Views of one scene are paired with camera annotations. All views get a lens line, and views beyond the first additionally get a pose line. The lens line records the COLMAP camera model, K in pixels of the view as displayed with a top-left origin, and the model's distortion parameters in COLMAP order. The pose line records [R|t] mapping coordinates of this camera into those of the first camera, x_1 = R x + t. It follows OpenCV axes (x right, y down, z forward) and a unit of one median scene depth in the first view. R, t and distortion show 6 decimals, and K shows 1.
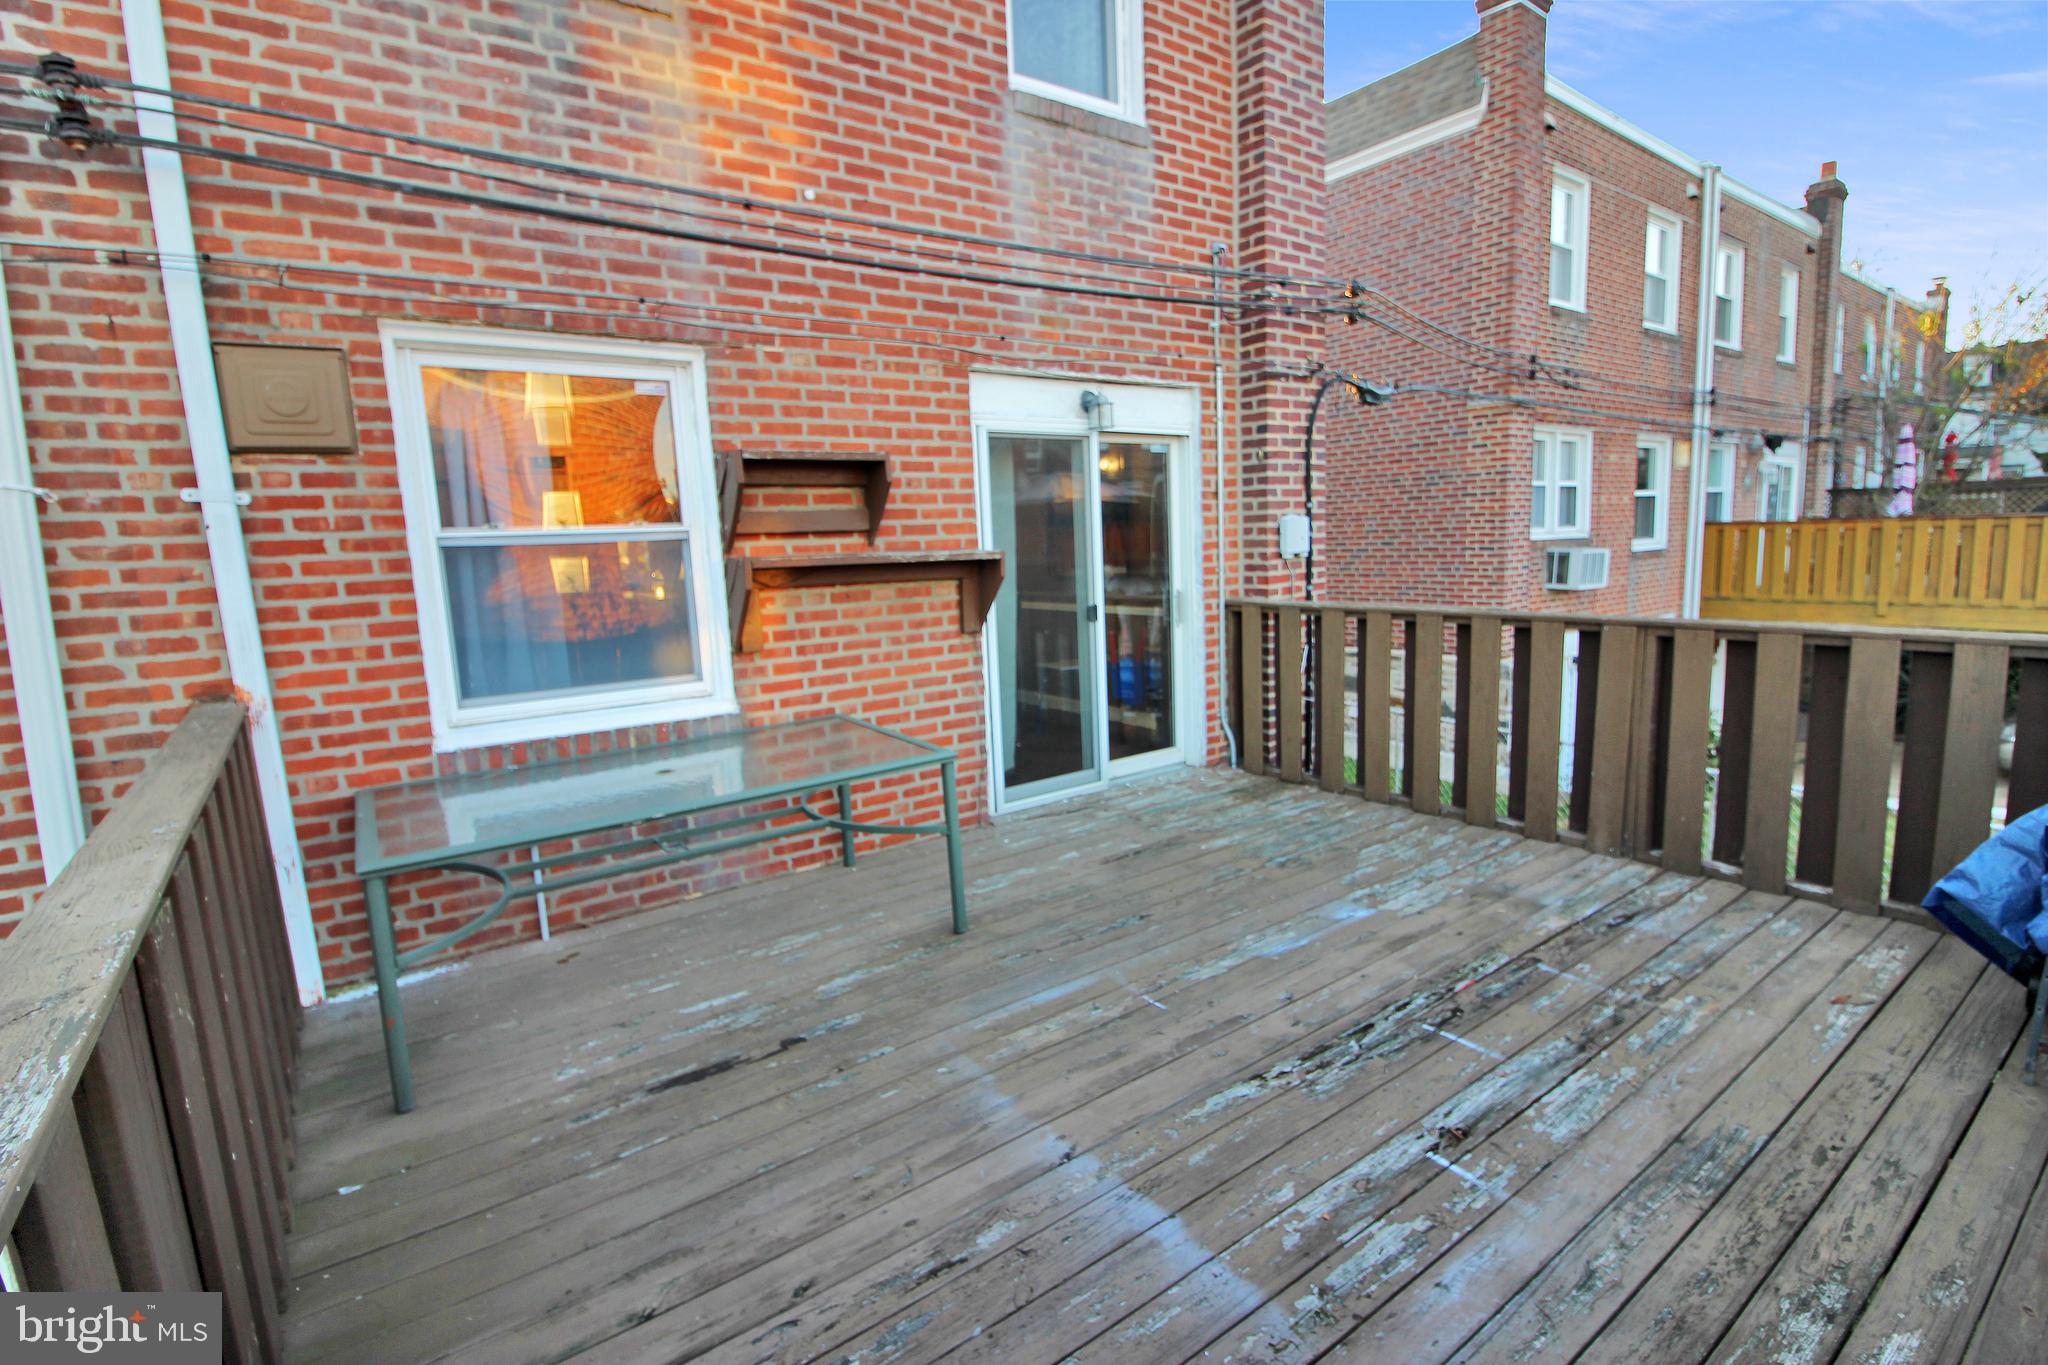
lens RADIAL K [[957.2, 0, 1049.5], [0, 957.2, 679.7], [0, 0, 1]] dist [0.000030, -0.000578]
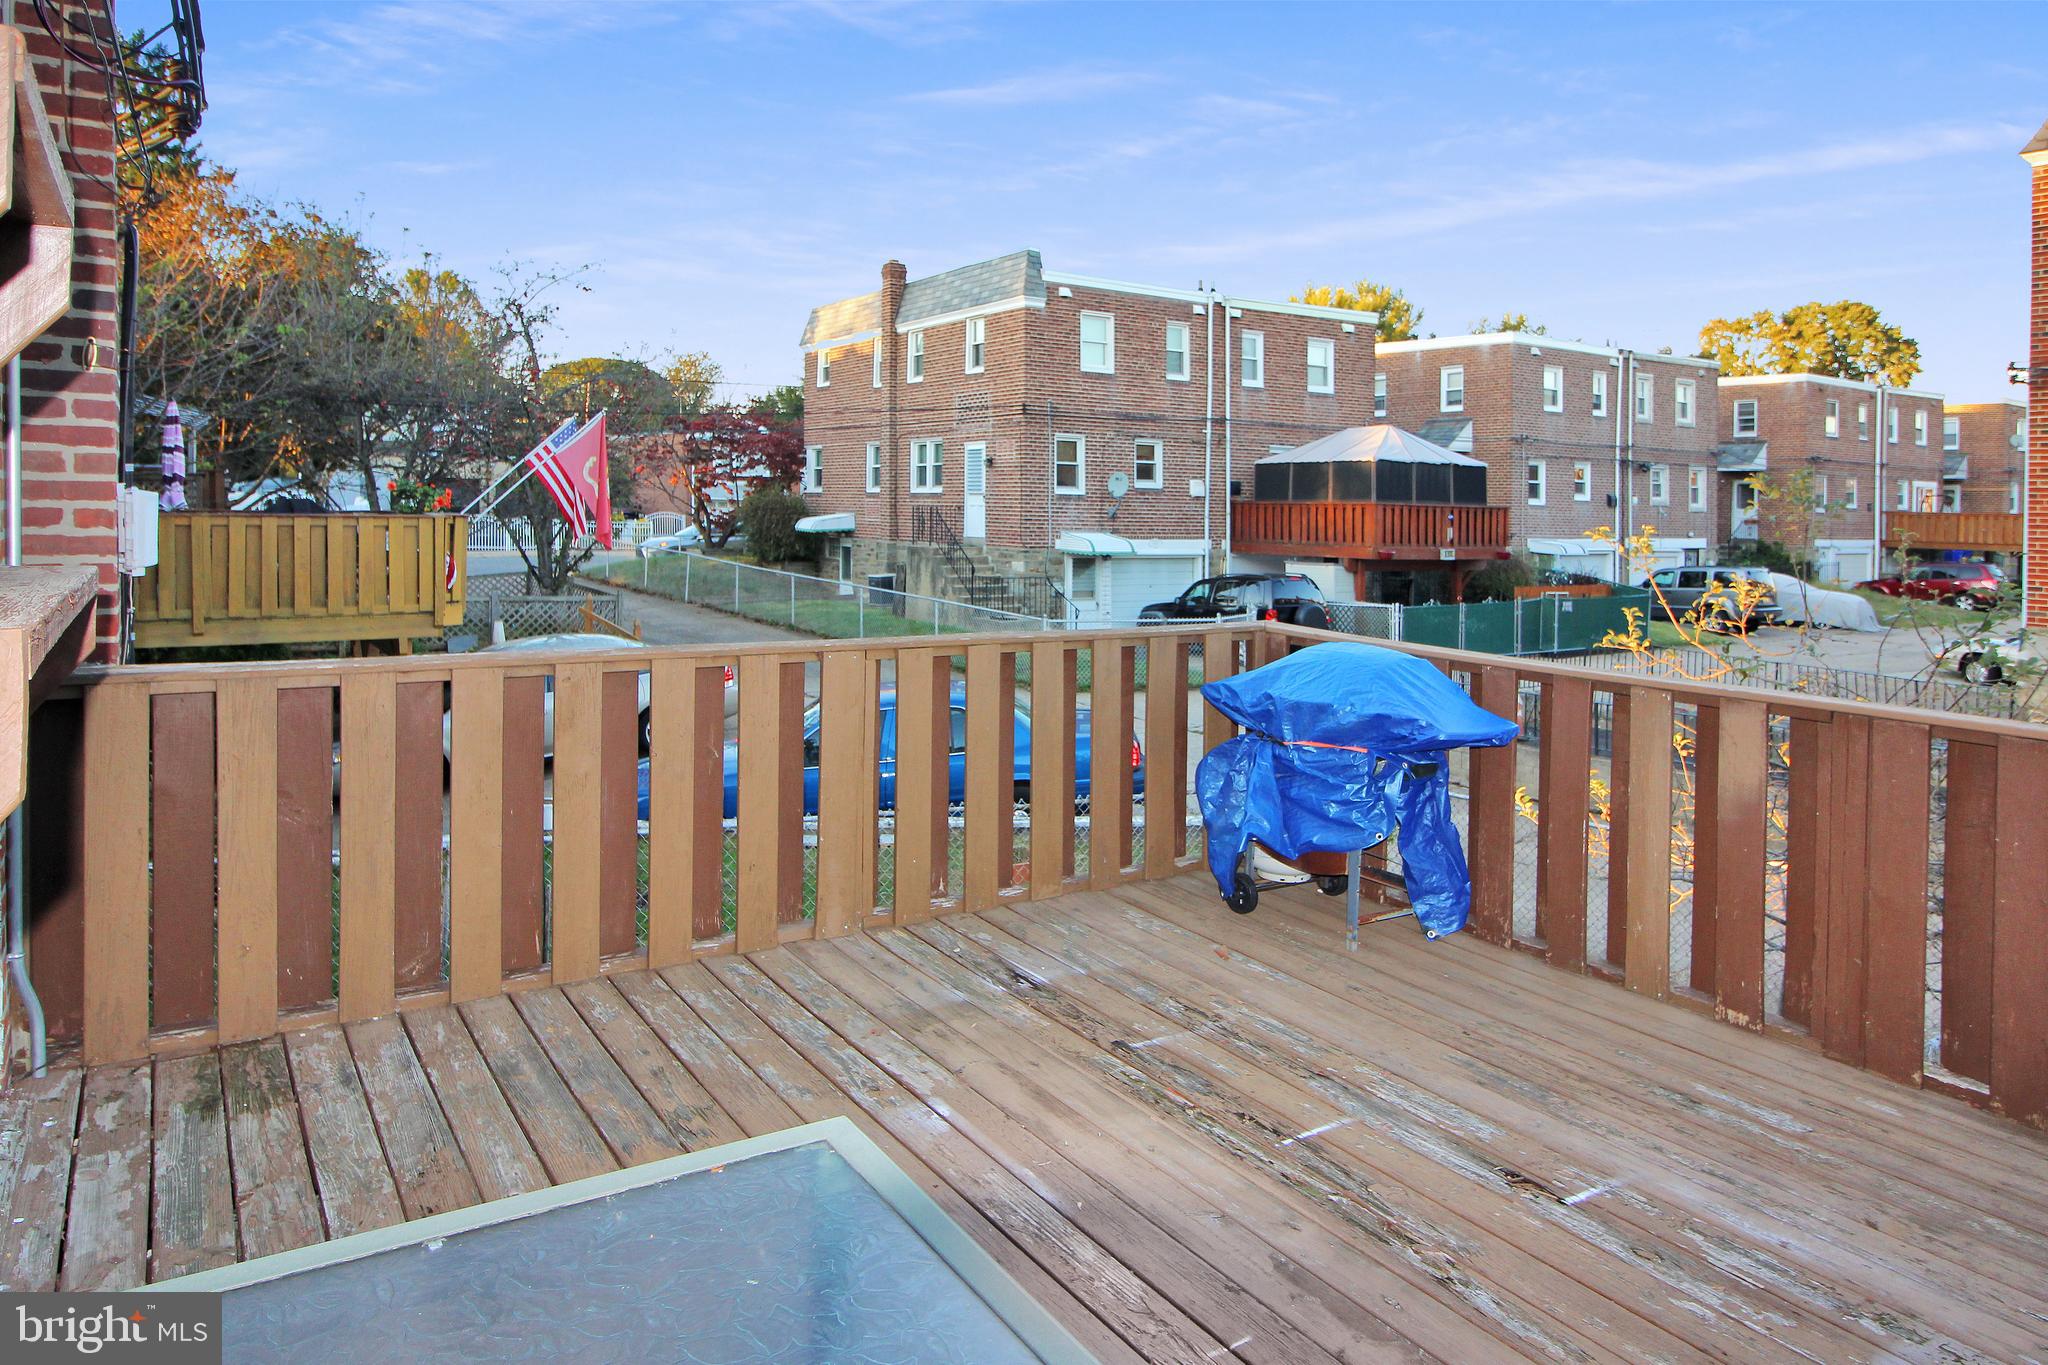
lens RADIAL K [[1330.9, 0, 1028.3], [0, 1330.9, 641.7], [0, 0, 1]] dist [-0.001169, -0.002216]
pose [[0.065426, -0.063398, 0.995841, -0.719192], [0.130598, 0.989940, 0.054442, -0.141855], [-0.989274, 0.126493, 0.073047, 1.114996]]
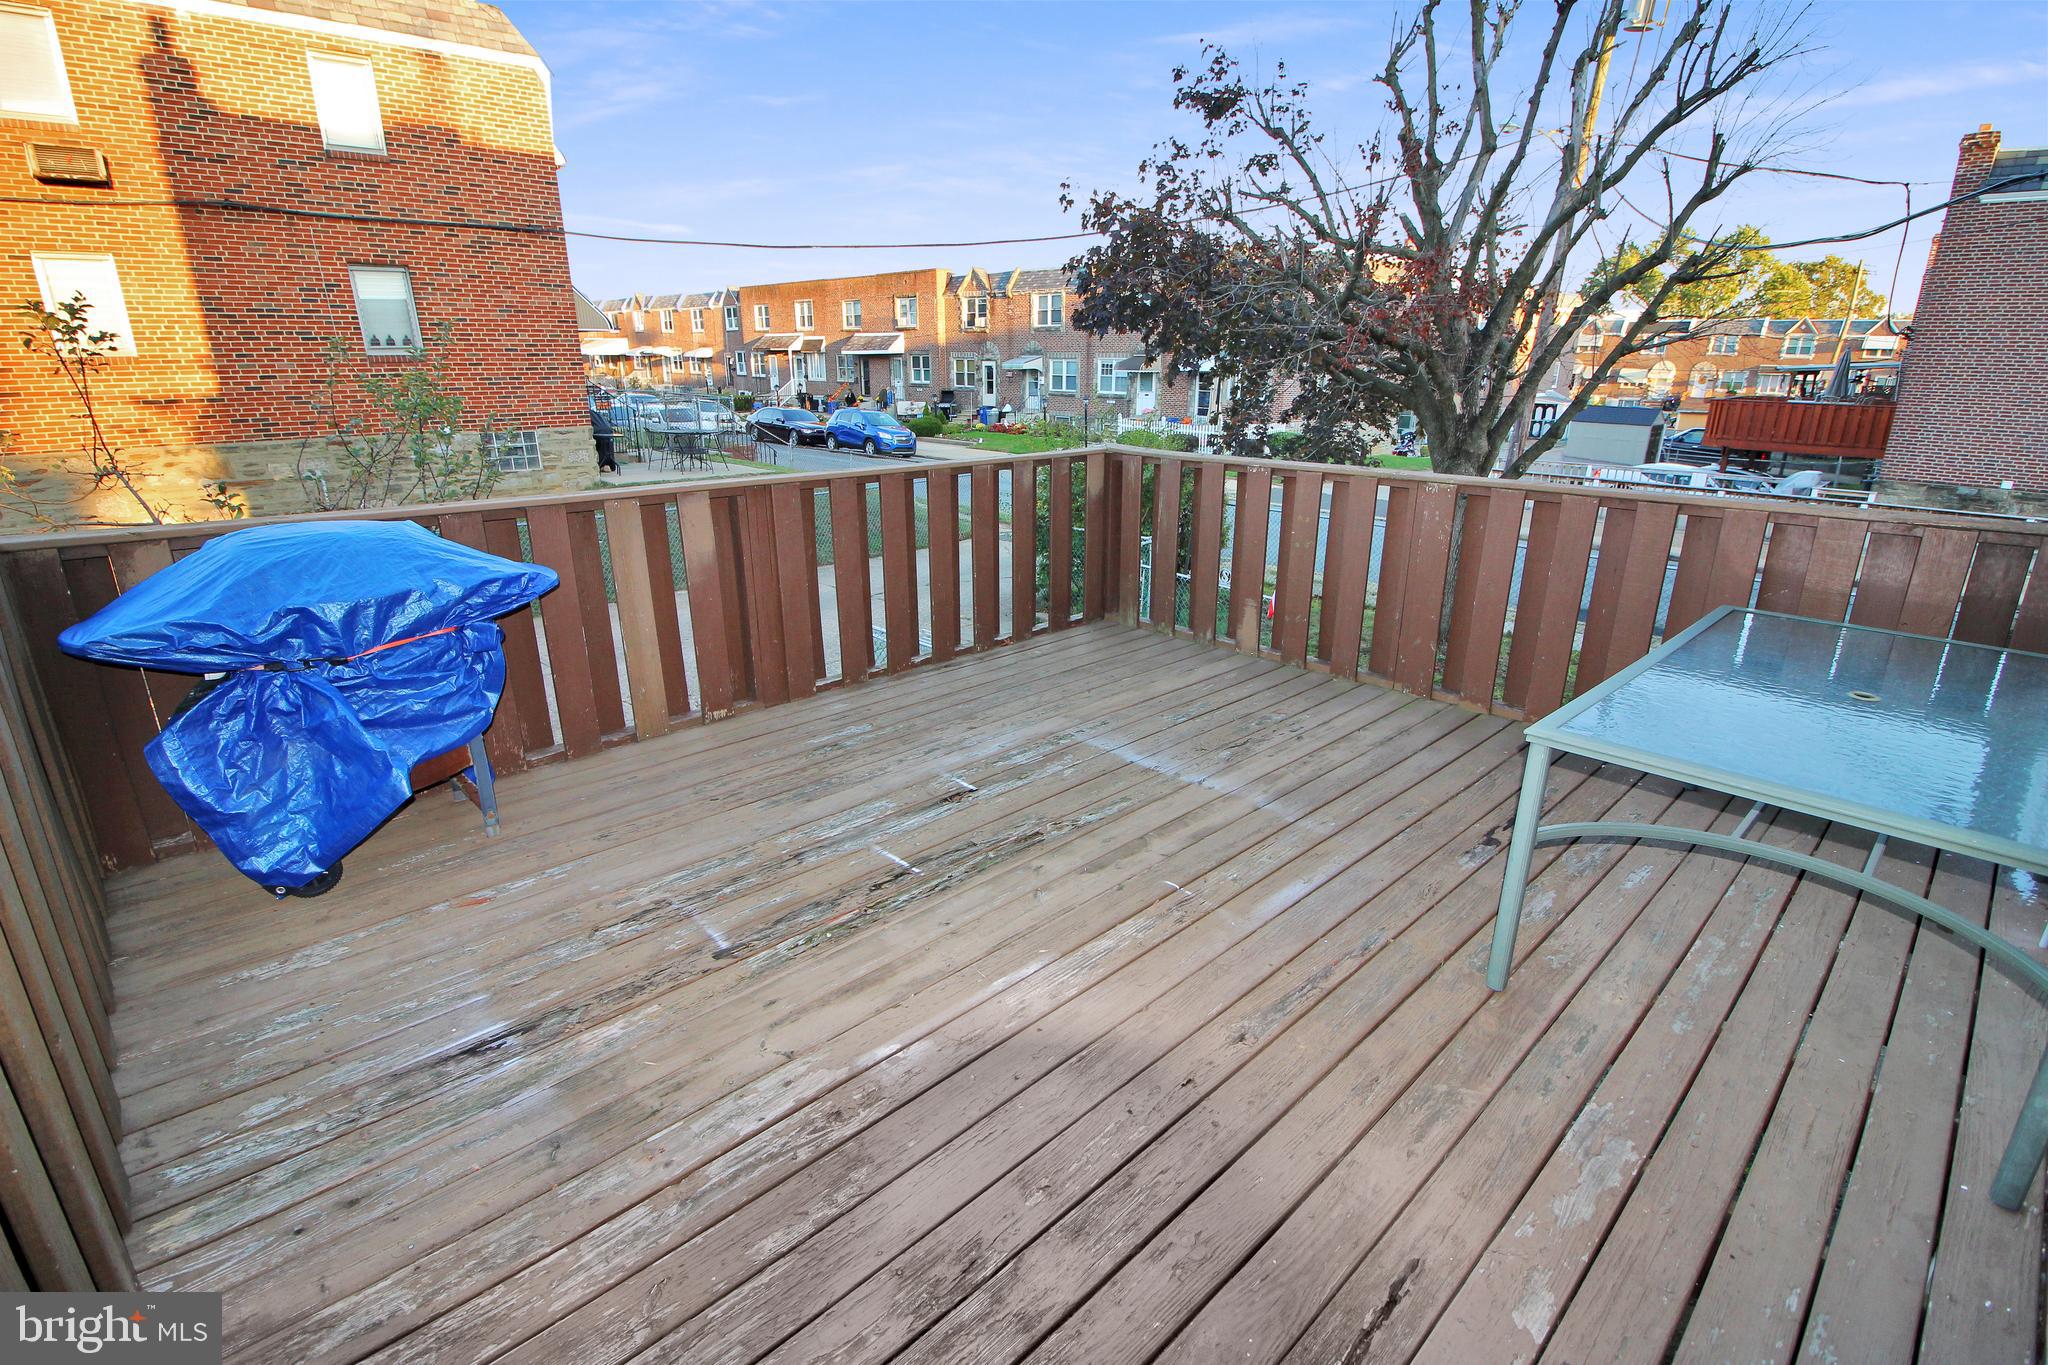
lens RADIAL K [[957.2, 0, 1049.5], [0, 957.2, 679.7], [0, 0, 1]] dist [0.000030, -0.000578]
pose [[-0.990927, 0.071778, -0.113634, 0.366244], [0.010862, 0.885462, 0.464584, -0.324891], [0.133965, 0.459135, -0.878208, 1.915193]]
